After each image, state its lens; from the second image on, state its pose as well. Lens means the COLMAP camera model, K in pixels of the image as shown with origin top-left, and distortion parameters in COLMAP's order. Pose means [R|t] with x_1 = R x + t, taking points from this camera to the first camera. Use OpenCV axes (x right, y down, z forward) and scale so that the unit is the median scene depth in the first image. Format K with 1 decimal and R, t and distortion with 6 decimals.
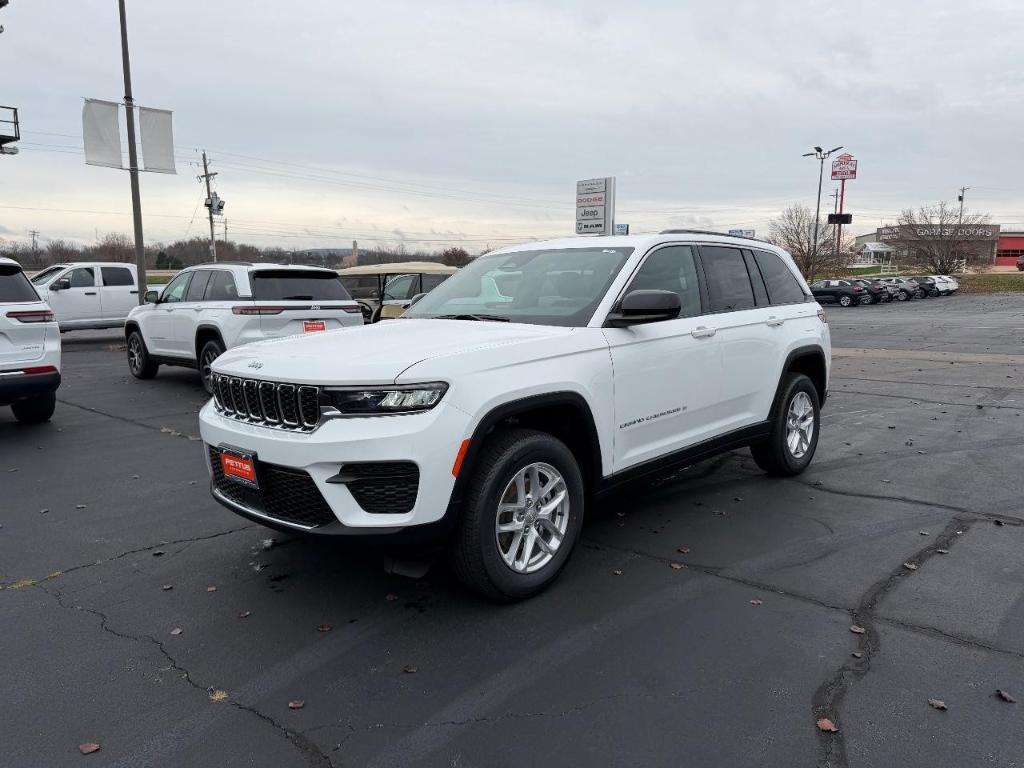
lens RADIAL K [[724.3, 0, 511.7], [0, 724.3, 382.2], [0, 0, 1]] dist [-0.010928, -0.001962]
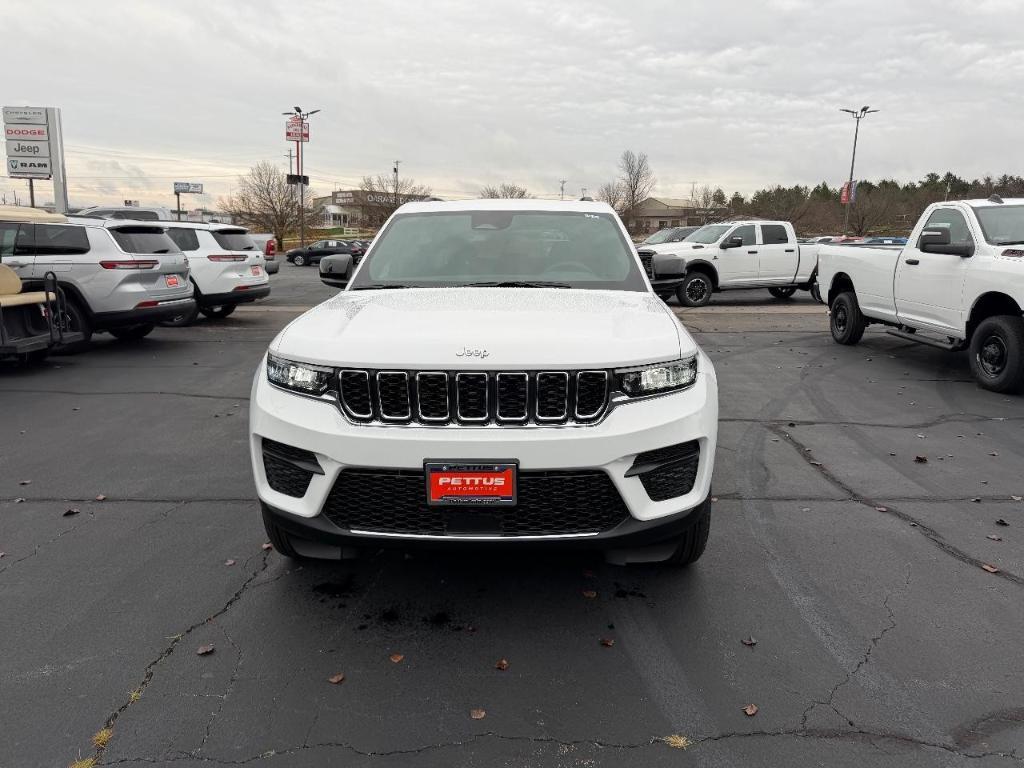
lens RADIAL K [[721.6, 0, 512.9], [0, 721.6, 395.4], [0, 0, 1]] dist [0.001743, -0.002626]
pose [[0.761911, -0.106709, 0.638831, -0.820841], [0.059249, 0.993682, 0.095319, -0.046943], [-0.644966, -0.034774, 0.763420, 0.384359]]
